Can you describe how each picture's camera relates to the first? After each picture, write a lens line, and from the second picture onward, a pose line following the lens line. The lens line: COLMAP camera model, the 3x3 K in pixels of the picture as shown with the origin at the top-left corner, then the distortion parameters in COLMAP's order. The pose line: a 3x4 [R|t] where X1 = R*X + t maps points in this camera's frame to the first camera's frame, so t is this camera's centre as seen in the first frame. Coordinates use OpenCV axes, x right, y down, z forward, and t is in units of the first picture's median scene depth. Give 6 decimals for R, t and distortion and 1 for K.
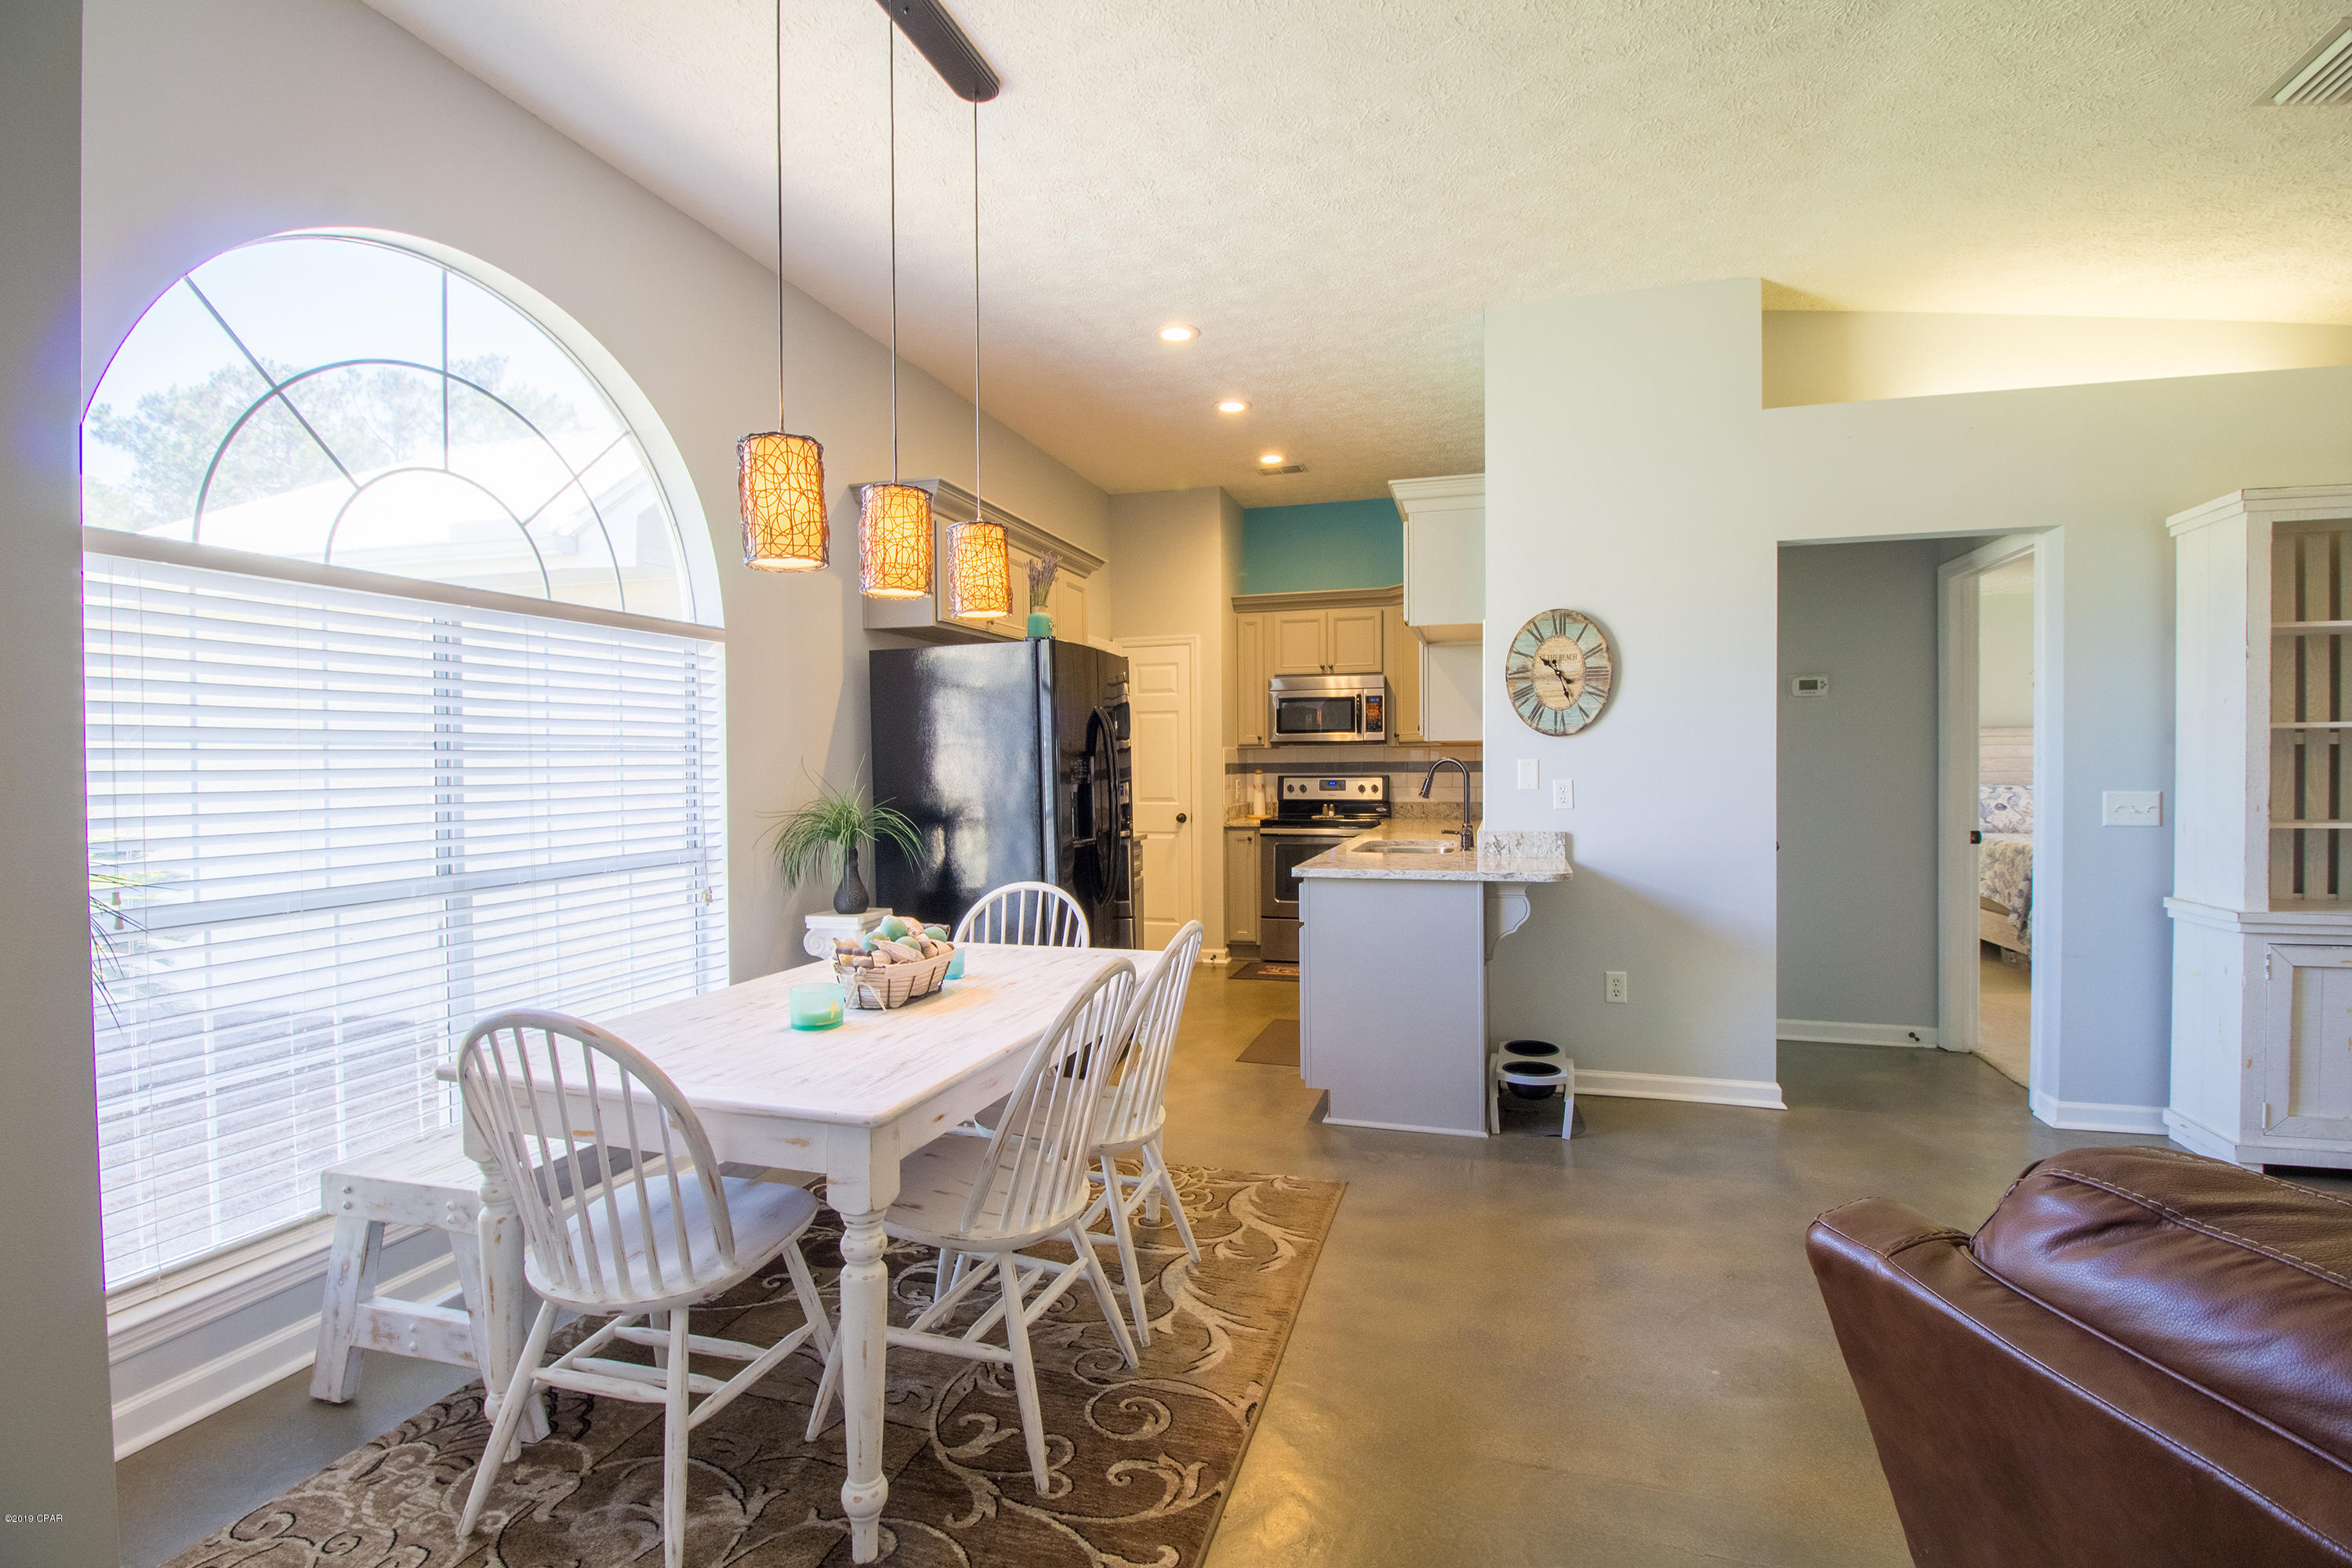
lens RADIAL K [[1088.2, 0, 1185.1], [0, 1088.2, 782.4], [0, 0, 1]] dist [0.000841, -0.014065]
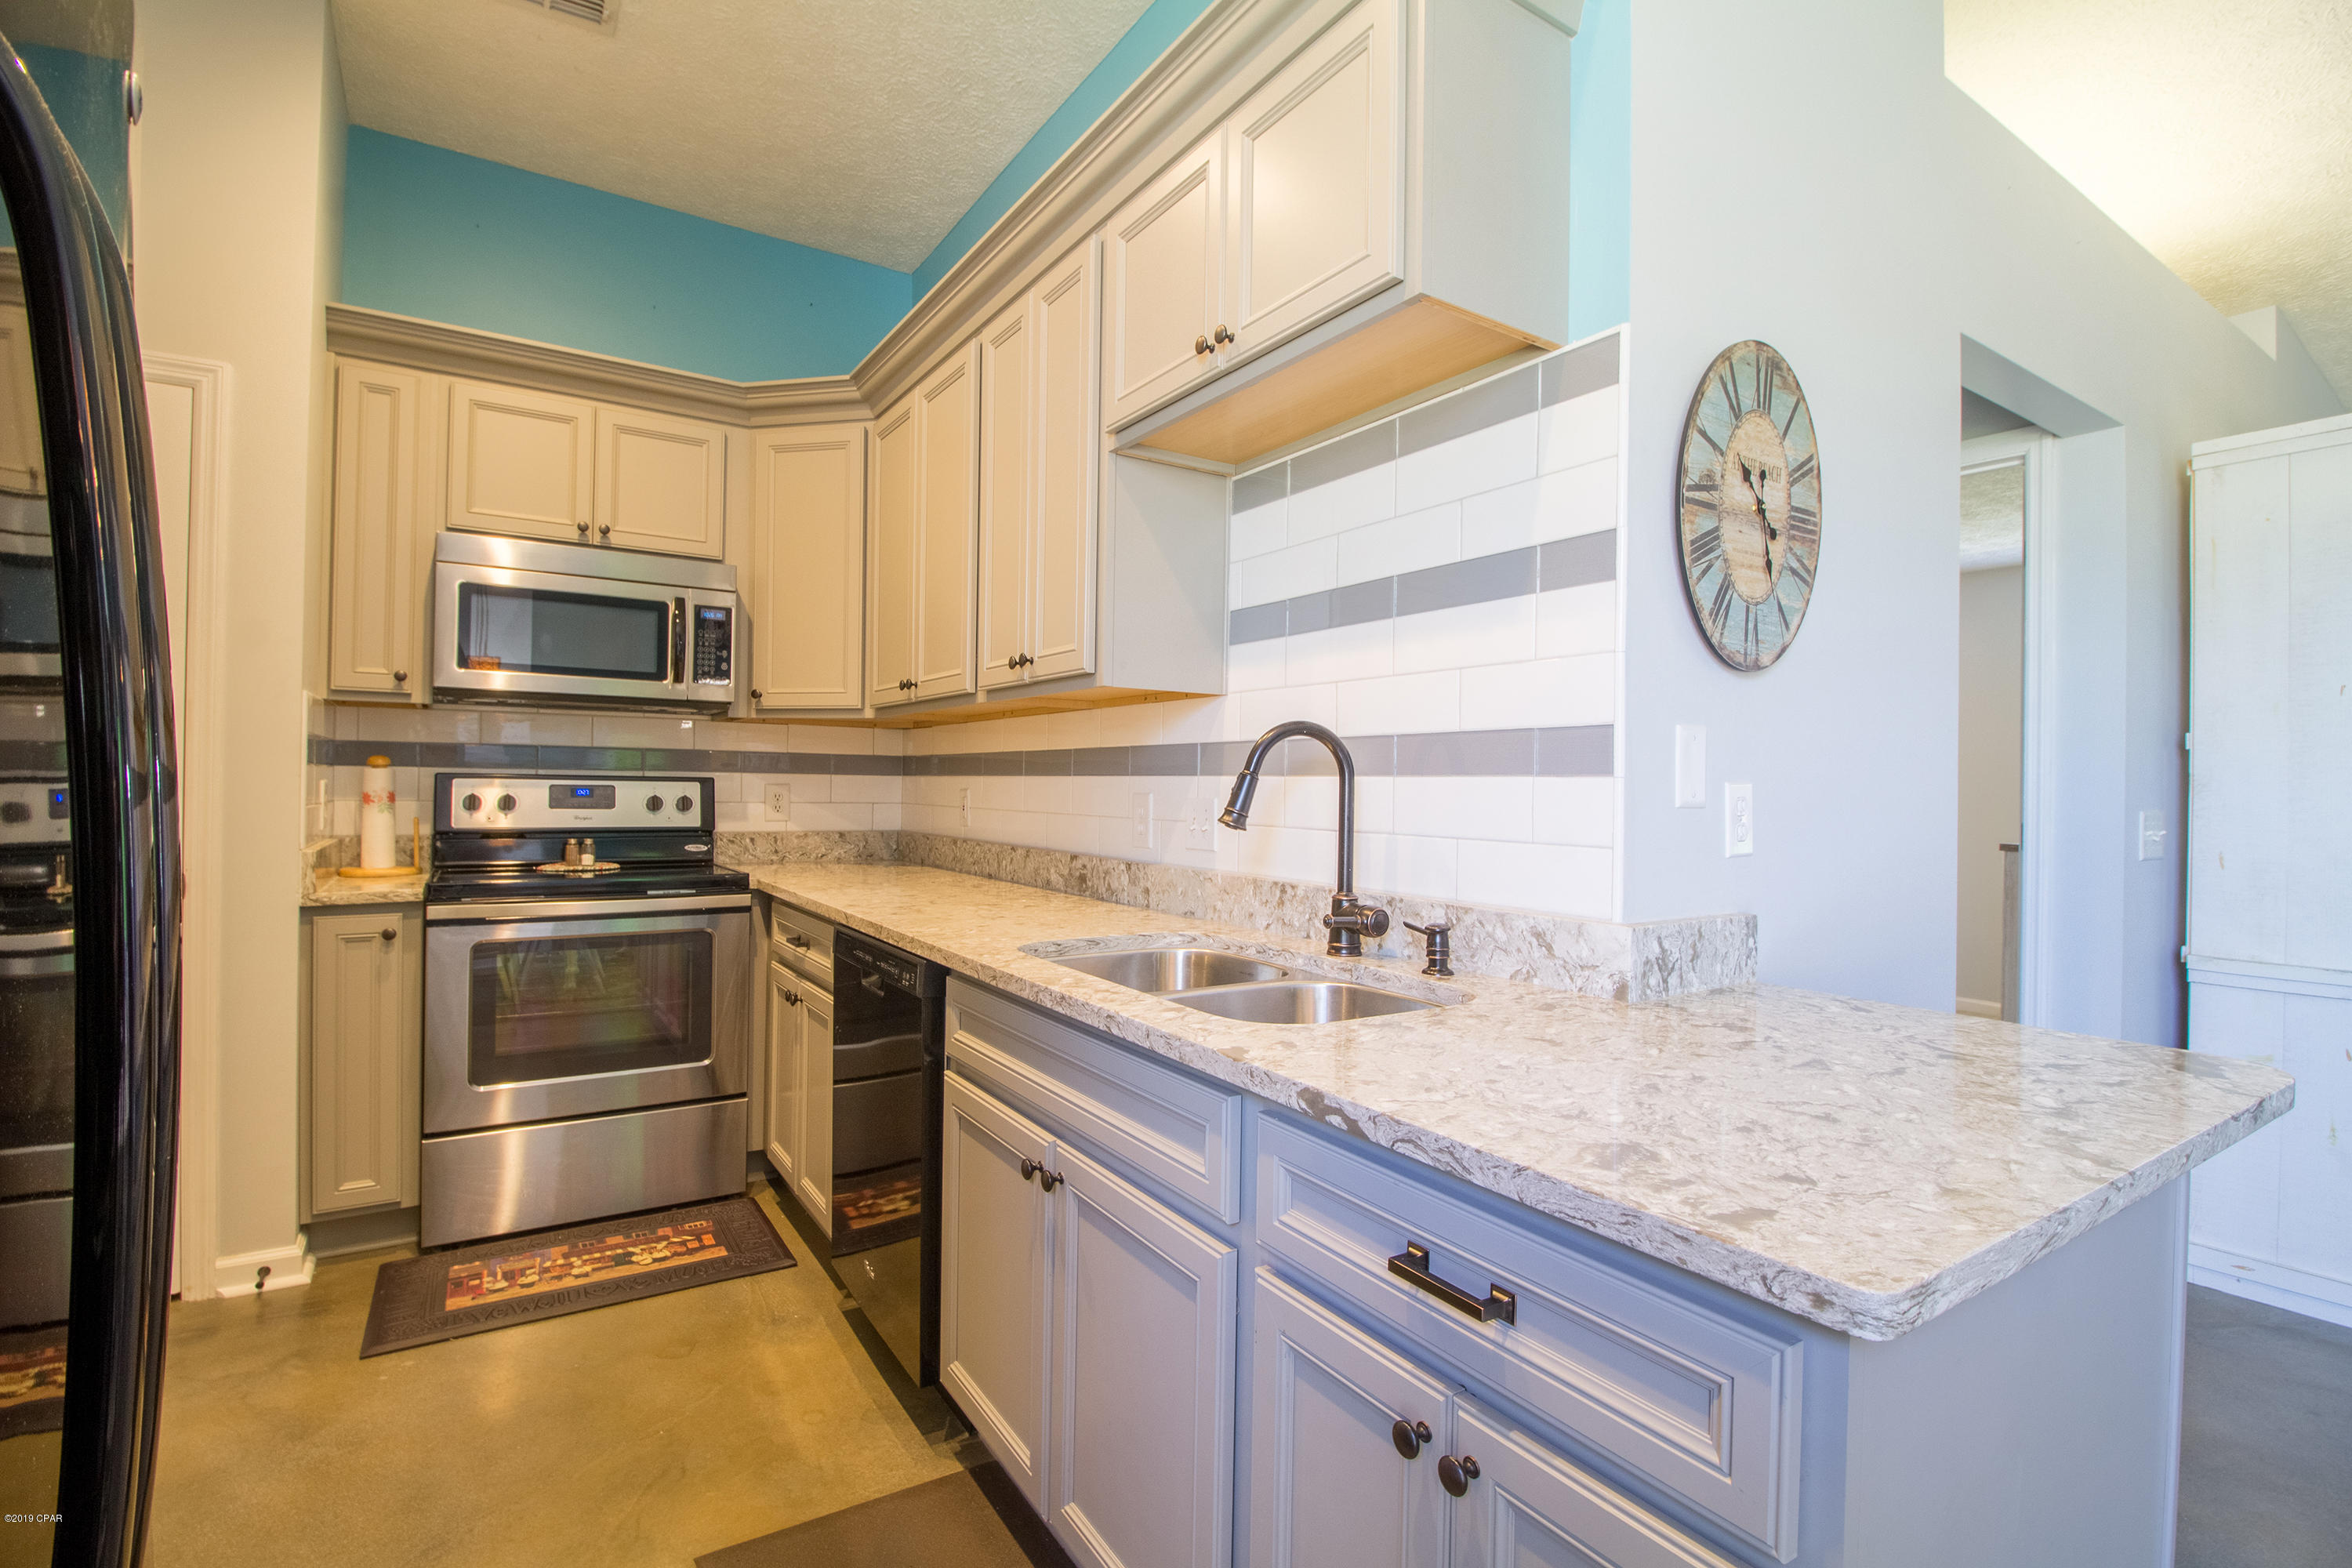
lens RADIAL K [[1088.2, 0, 1185.1], [0, 1088.2, 782.4], [0, 0, 1]] dist [0.000841, -0.014065]
pose [[0.645704, 0.019673, 0.763335, -0.086131], [-0.007117, 0.999780, -0.019747, 0.007022], [-0.763555, 0.007318, 0.645701, 0.925153]]
